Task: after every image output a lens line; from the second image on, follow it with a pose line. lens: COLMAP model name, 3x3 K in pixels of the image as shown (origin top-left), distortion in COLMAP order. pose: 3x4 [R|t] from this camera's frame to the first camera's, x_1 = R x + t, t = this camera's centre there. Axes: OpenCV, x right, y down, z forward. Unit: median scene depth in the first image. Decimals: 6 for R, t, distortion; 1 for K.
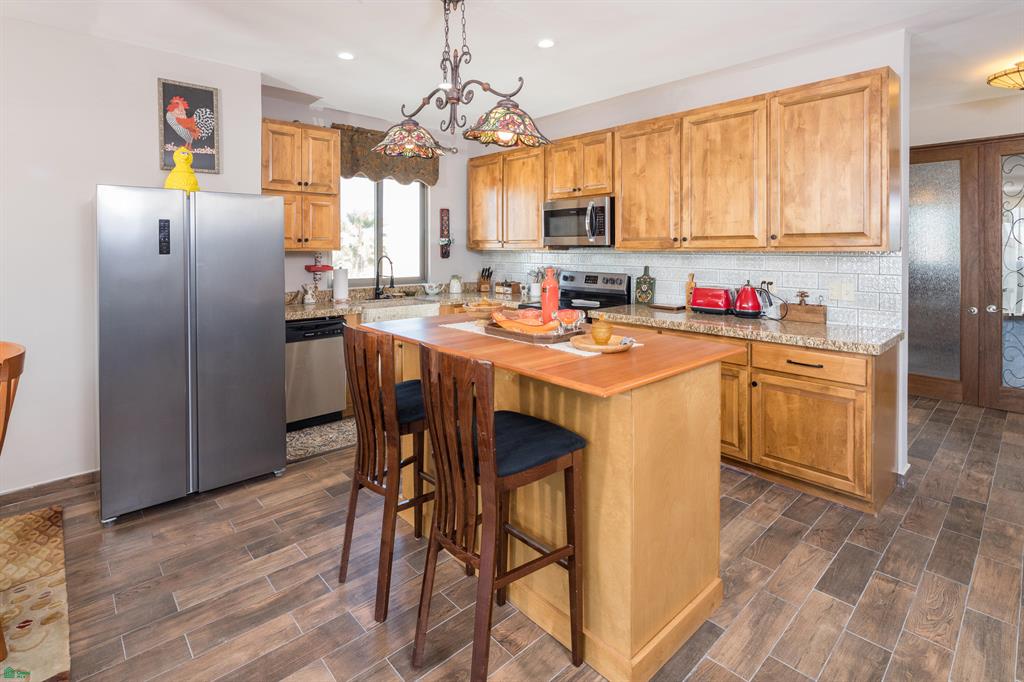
lens RADIAL K [[496.7, 0, 510.5], [0, 496.7, 249.4], [0, 0, 1]] dist [0.001218, -0.000415]
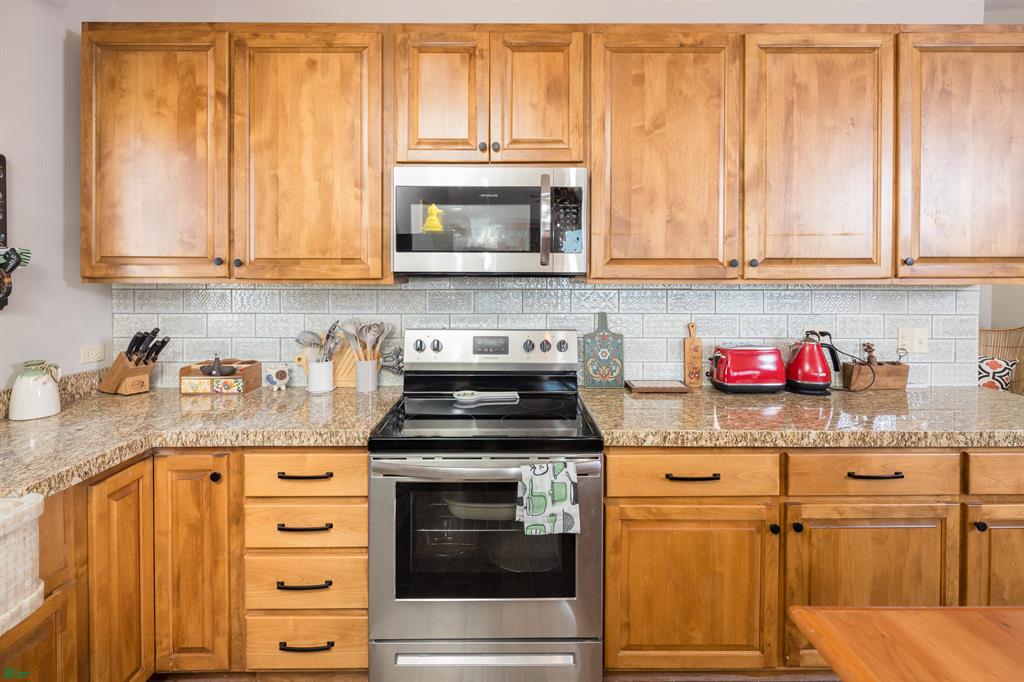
lens RADIAL K [[498.6, 0, 512.1], [0, 498.6, 278.6], [0, 0, 1]] dist [0.001034, -0.001891]
pose [[0.668900, -0.002740, 0.743347, -0.181641], [0.000381, 0.999994, 0.003343, -0.004504], [-0.743352, -0.001953, 0.668897, 0.691296]]
